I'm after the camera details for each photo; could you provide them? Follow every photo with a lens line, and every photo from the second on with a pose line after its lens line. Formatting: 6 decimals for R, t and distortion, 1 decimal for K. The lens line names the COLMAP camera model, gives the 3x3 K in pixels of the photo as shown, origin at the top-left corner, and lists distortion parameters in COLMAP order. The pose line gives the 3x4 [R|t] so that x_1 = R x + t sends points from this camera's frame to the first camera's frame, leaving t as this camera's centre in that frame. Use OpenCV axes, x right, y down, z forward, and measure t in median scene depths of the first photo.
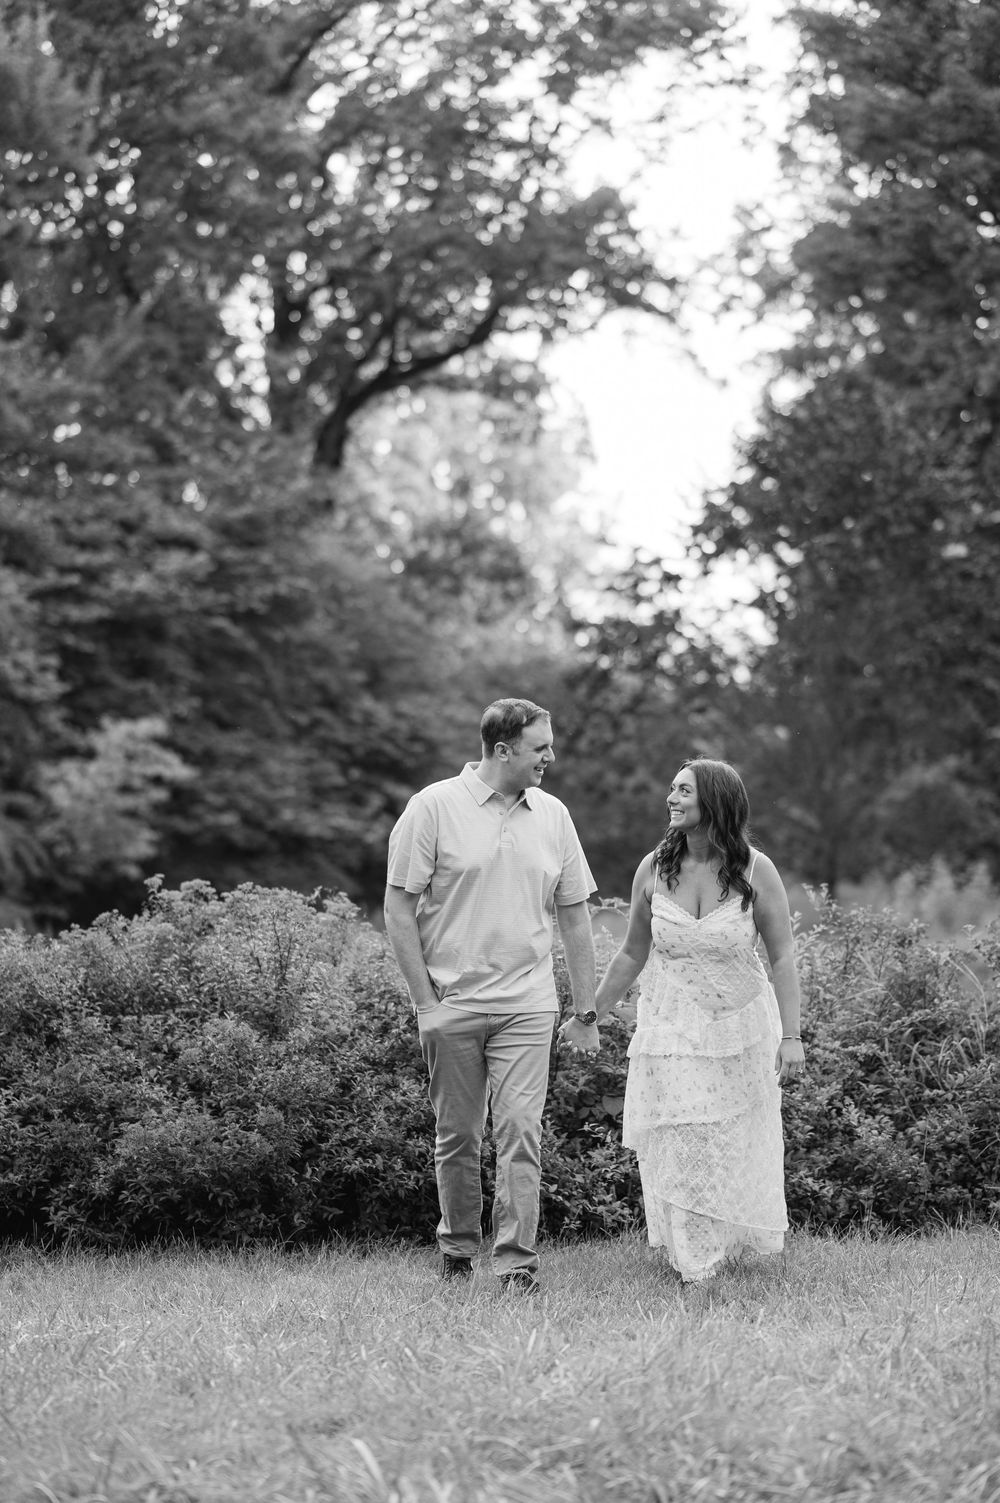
lens RADIAL K [[5465.4, 0, 602.2], [0, 5465.4, 753.1], [0, 0, 1]] dist [-0.036595, -2.515822]
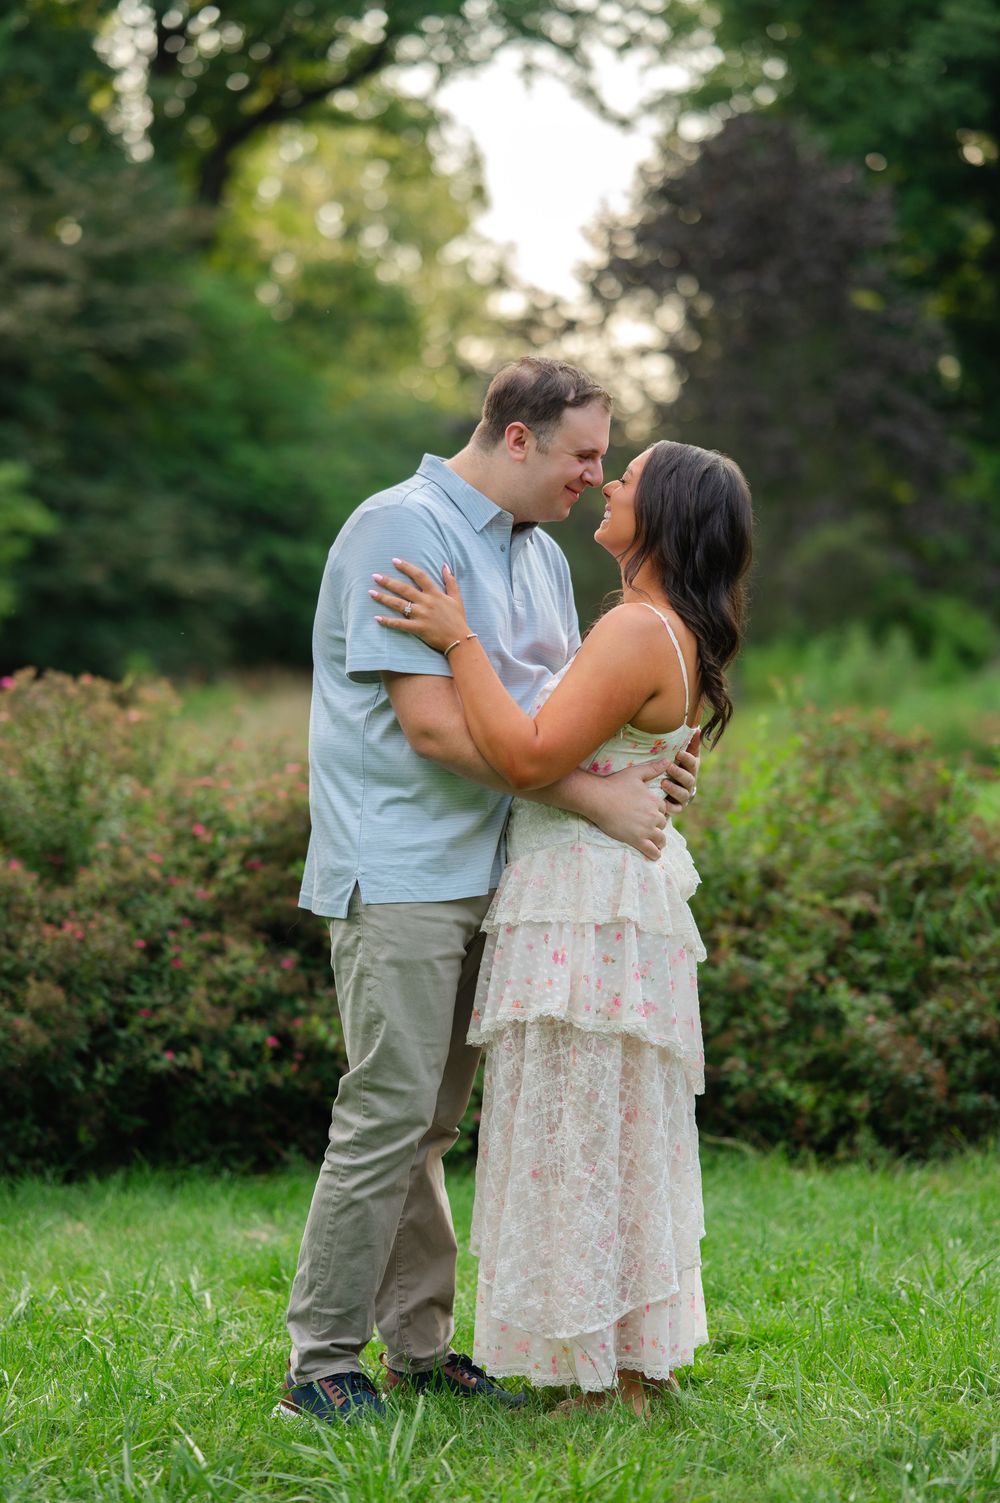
lens RADIAL K [[5465.4, 0, 602.2], [0, 5465.4, 753.1], [0, 0, 1]] dist [-0.036595, -2.515822]
pose [[0.999711, 0.012234, 0.020673, -0.002065], [-0.013137, 0.998938, 0.044153, 0.001184], [-0.020110, -0.044412, 0.998811, 0.245180]]
